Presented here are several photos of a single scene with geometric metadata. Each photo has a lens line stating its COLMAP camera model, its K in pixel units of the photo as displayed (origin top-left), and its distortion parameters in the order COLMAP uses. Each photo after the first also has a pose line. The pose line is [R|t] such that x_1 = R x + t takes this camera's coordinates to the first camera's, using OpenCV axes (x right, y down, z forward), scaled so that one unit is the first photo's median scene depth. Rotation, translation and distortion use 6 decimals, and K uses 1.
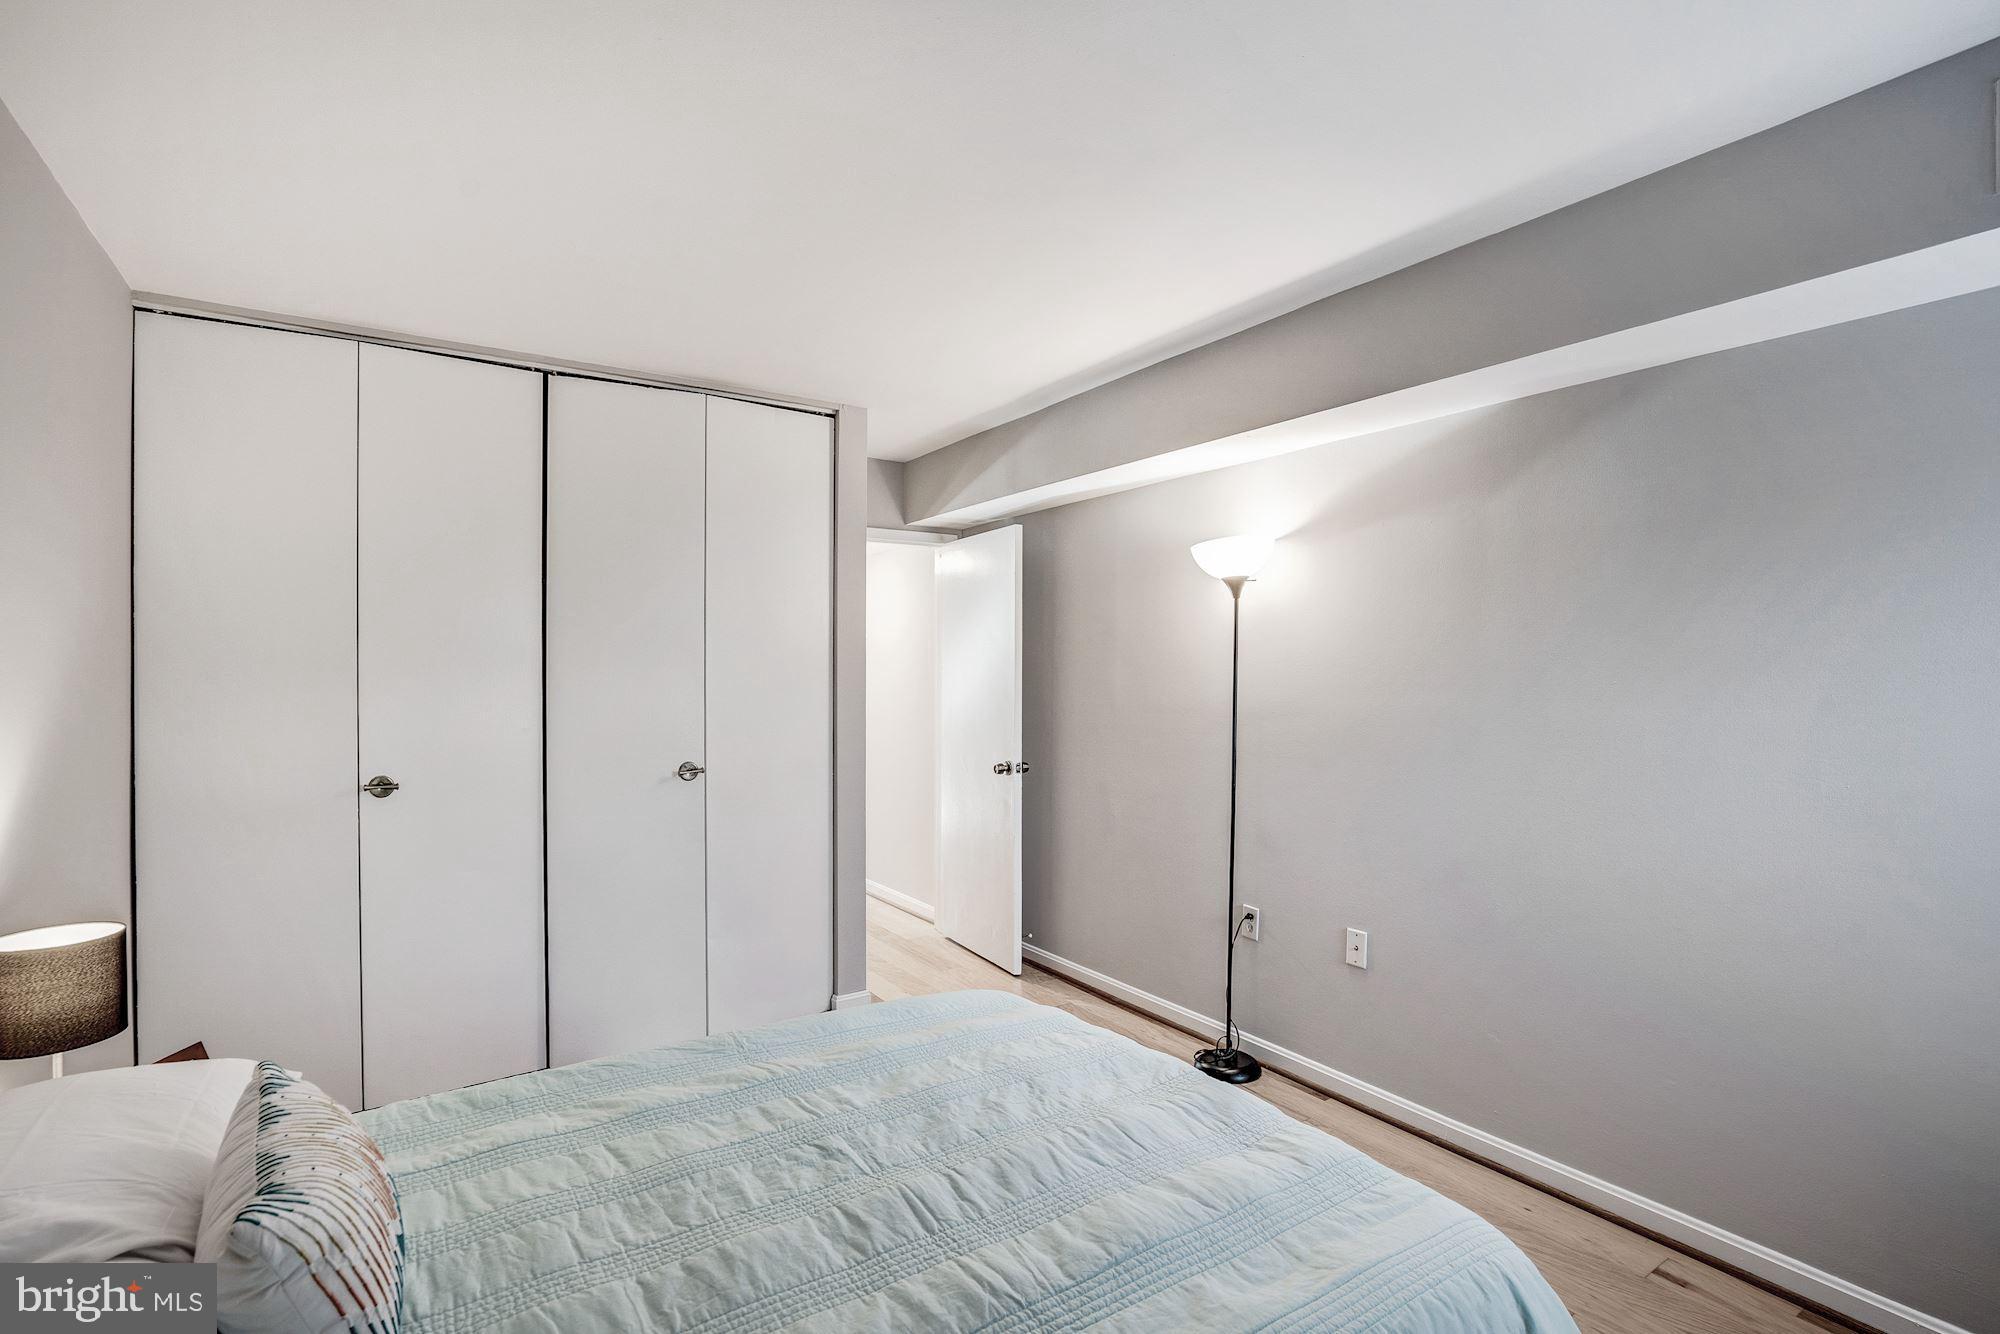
lens RADIAL K [[951.0, 0, 1009.6], [0, 951.0, 673.7], [0, 0, 1]] dist [-0.056832, 0.023199]
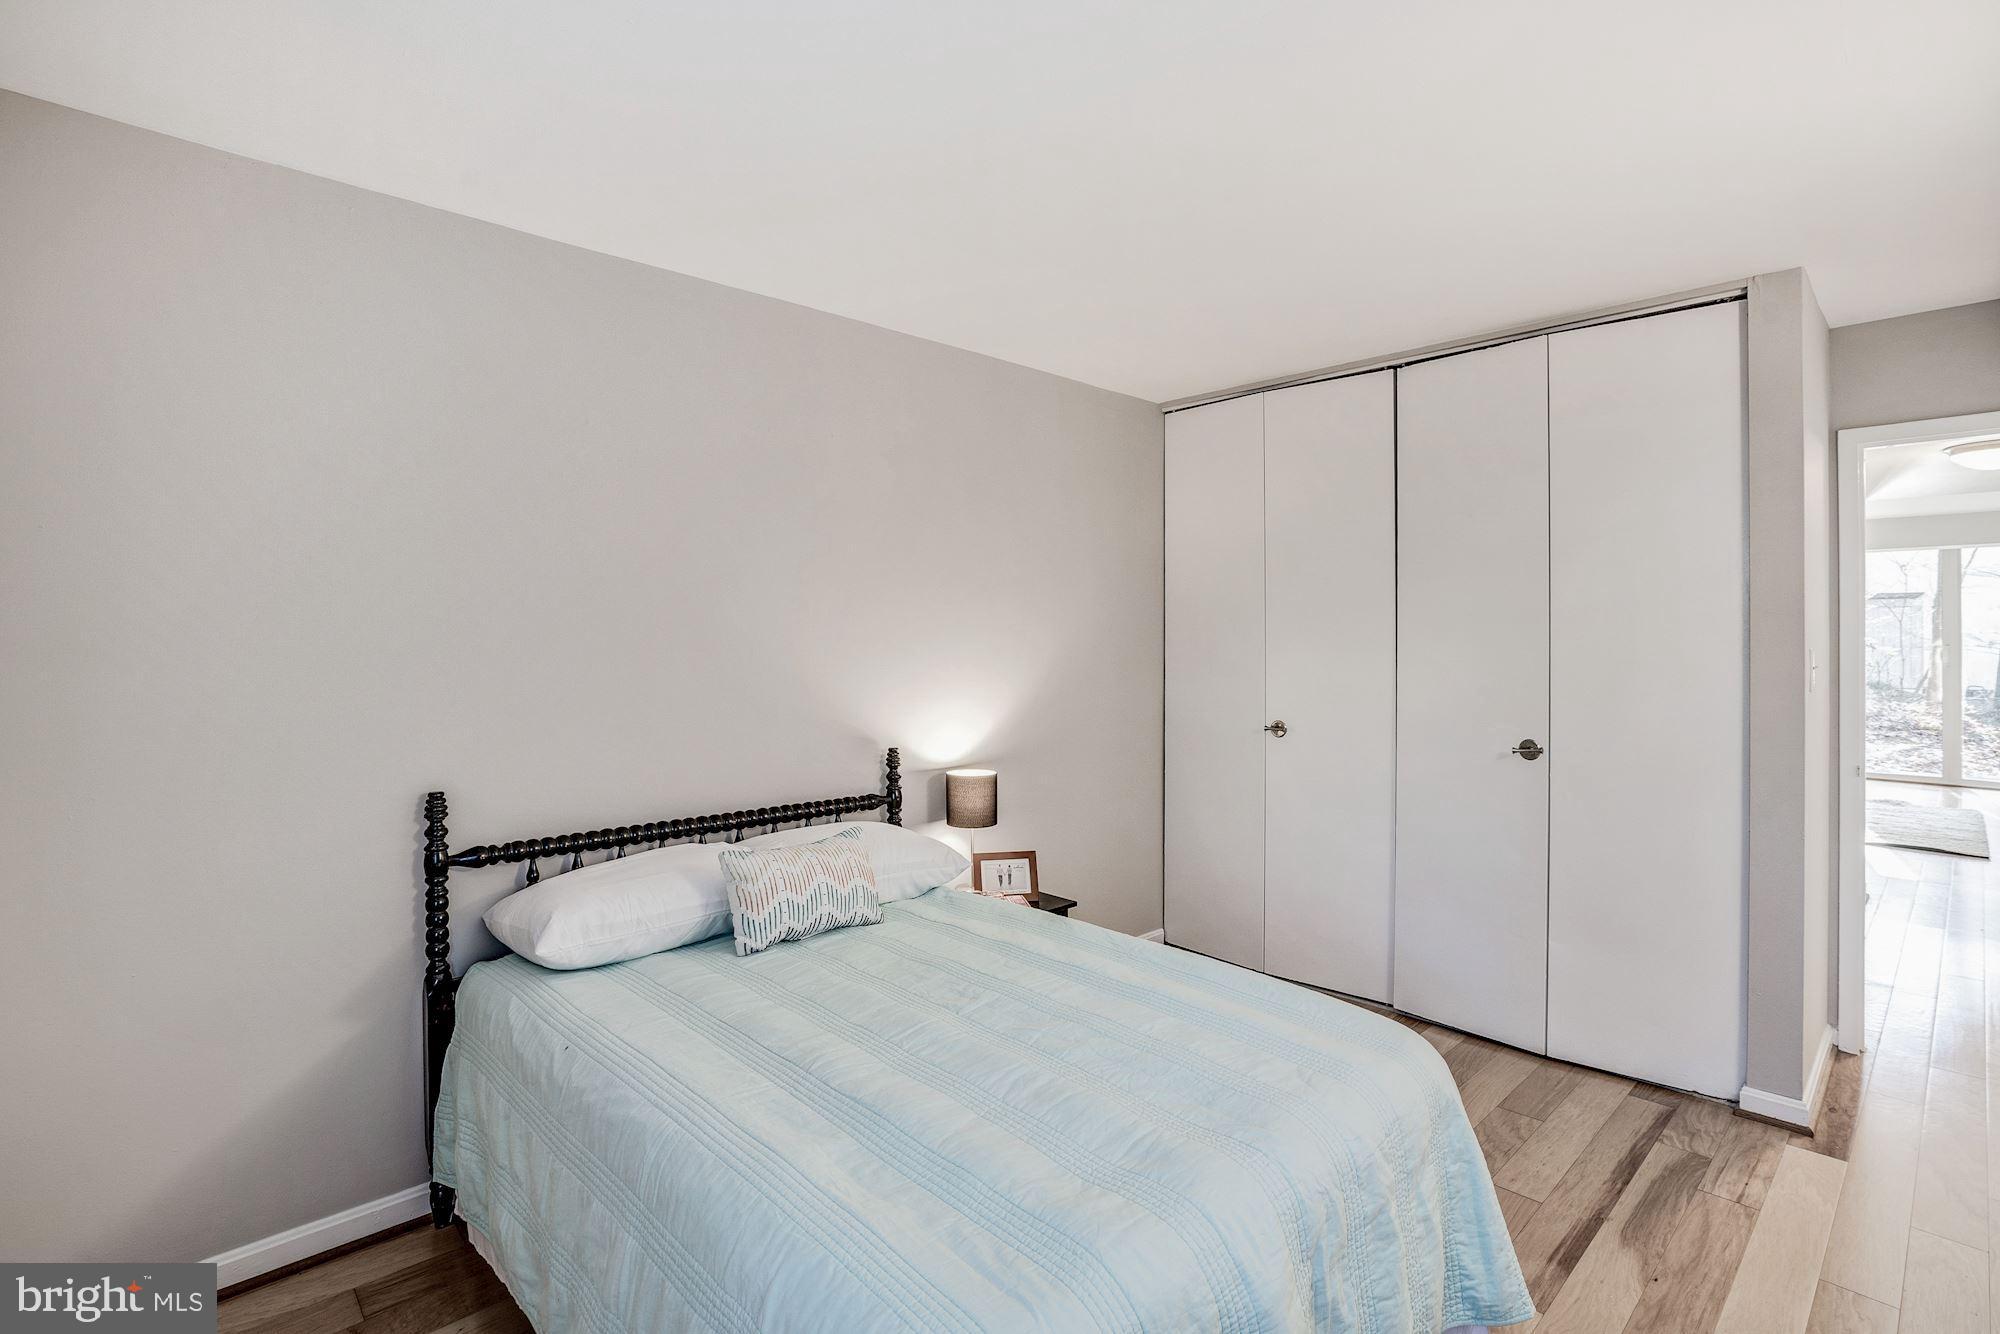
lens RADIAL K [[951.0, 0, 1009.6], [0, 951.0, 673.7], [0, 0, 1]] dist [-0.056832, 0.023199]
pose [[0.187797, 0.030647, -0.981730, 0.469461], [0.003097, 0.999490, 0.031793, -0.000111], [0.982203, -0.009011, 0.187606, 0.320401]]
